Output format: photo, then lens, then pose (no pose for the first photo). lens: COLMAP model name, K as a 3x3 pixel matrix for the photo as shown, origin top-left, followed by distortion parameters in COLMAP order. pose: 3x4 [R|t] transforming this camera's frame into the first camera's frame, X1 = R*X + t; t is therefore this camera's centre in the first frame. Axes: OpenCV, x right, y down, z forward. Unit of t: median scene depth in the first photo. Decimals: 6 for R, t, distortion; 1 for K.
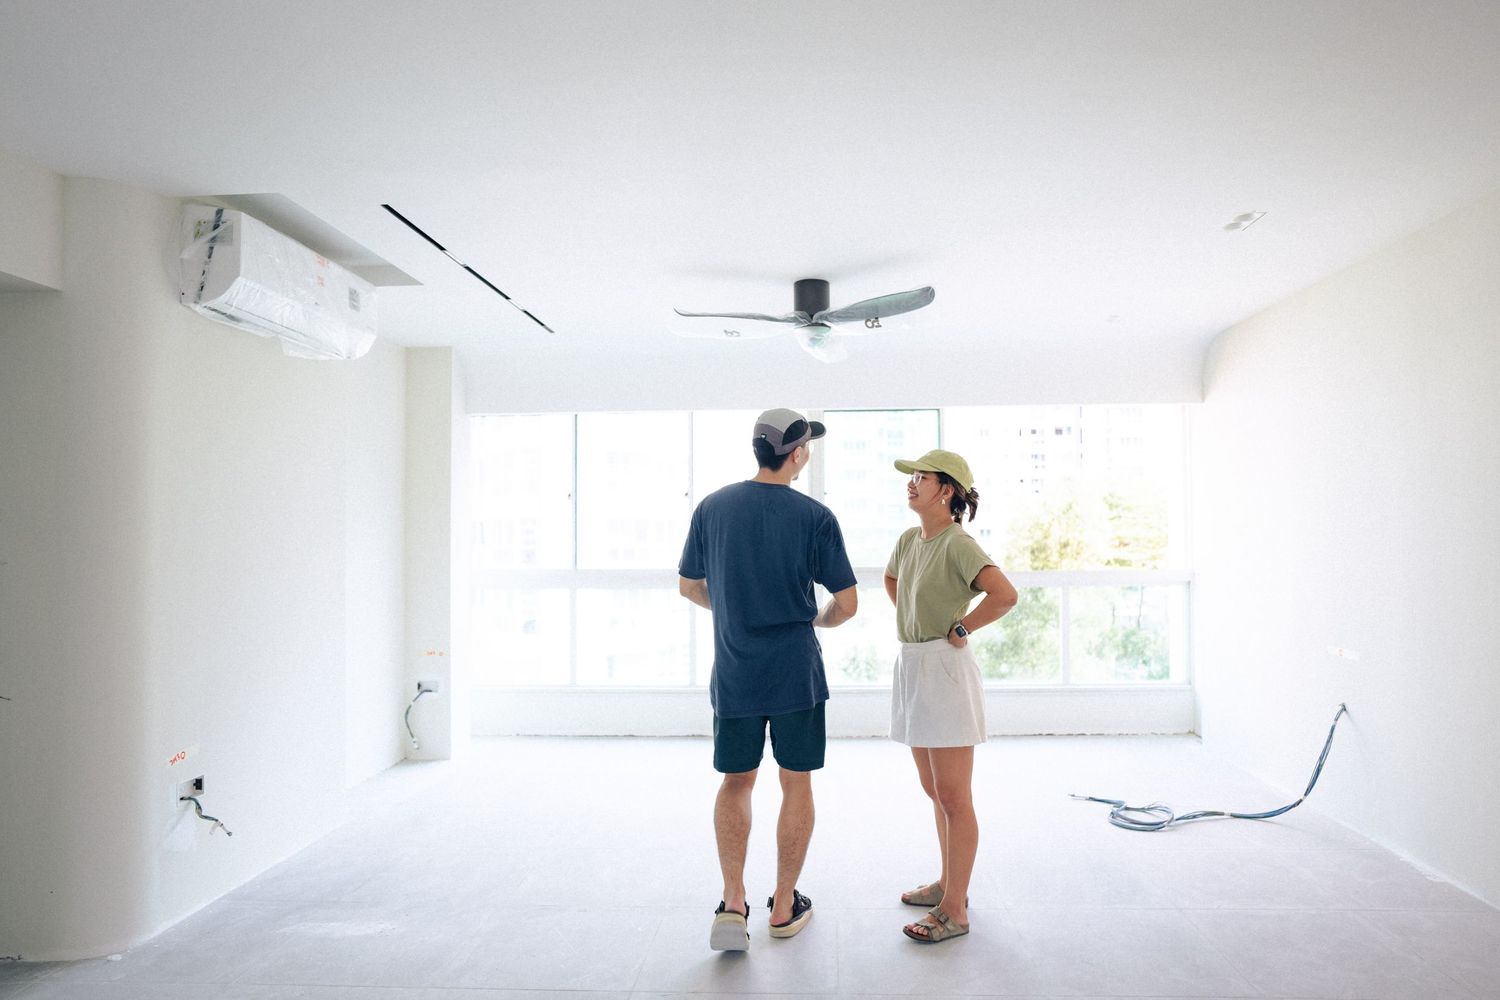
lens RADIAL K [[927.6, 0, 787.8], [0, 927.6, 517.1], [0, 0, 1]] dist [-0.003416, 0.004409]
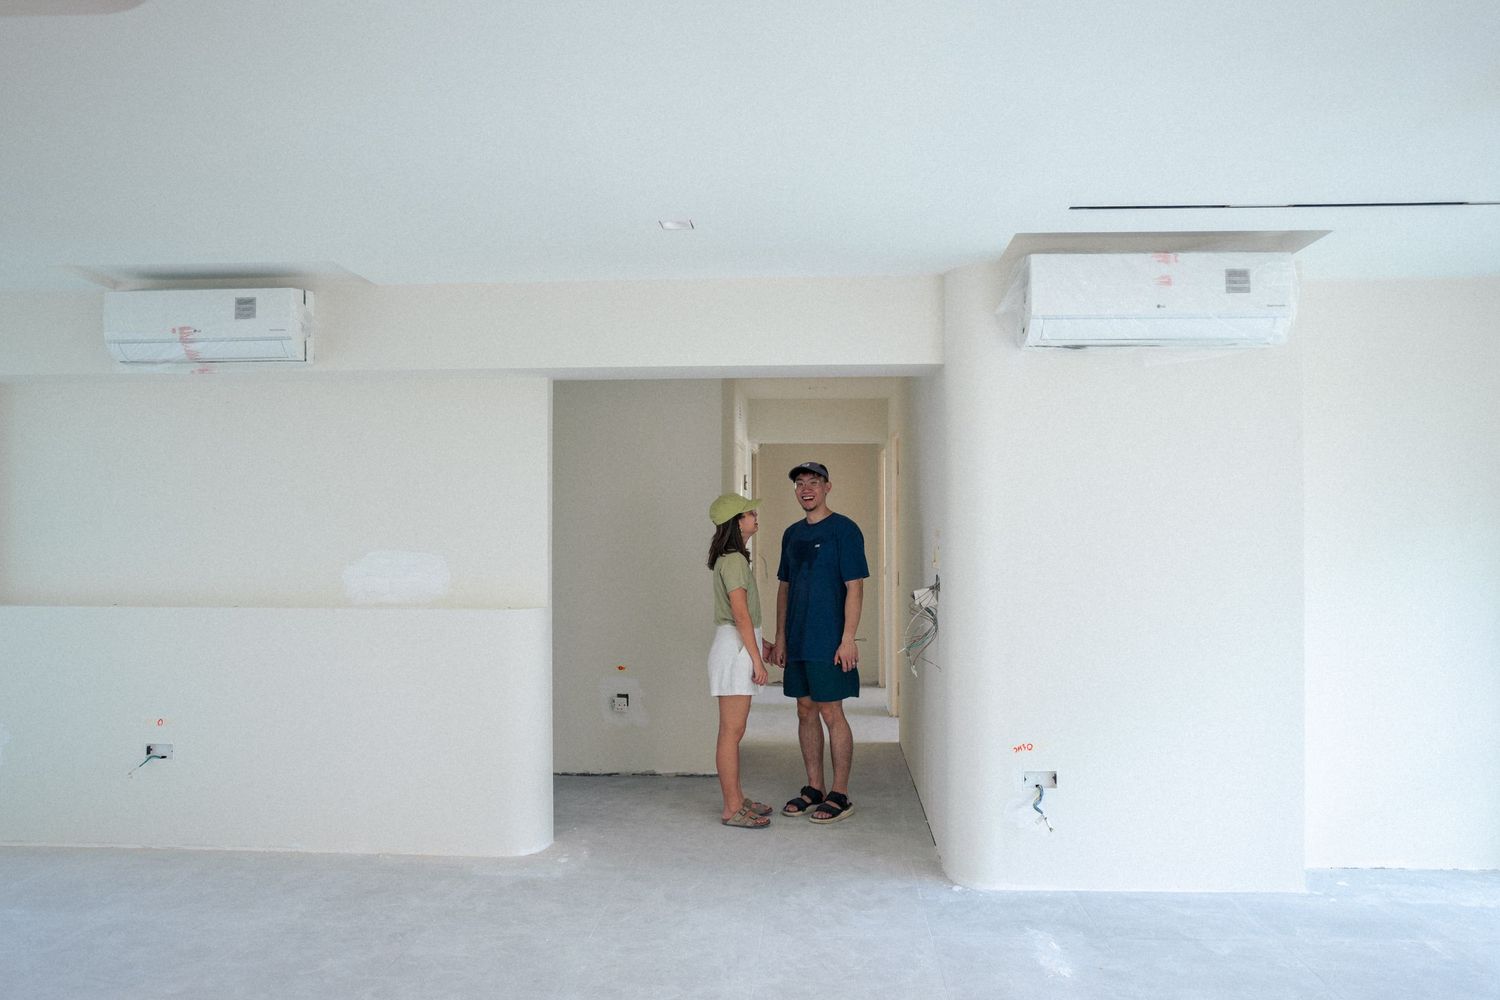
lens RADIAL K [[1026.1, 0, 774.5], [0, 1026.1, 513.0], [0, 0, 1]] dist [0.003726, 0.000874]
pose [[-0.004724, -0.006411, -0.999968, 0.528489], [0.024348, 0.999682, -0.006524, -0.023951], [0.999692, -0.024378, -0.004567, 0.608289]]
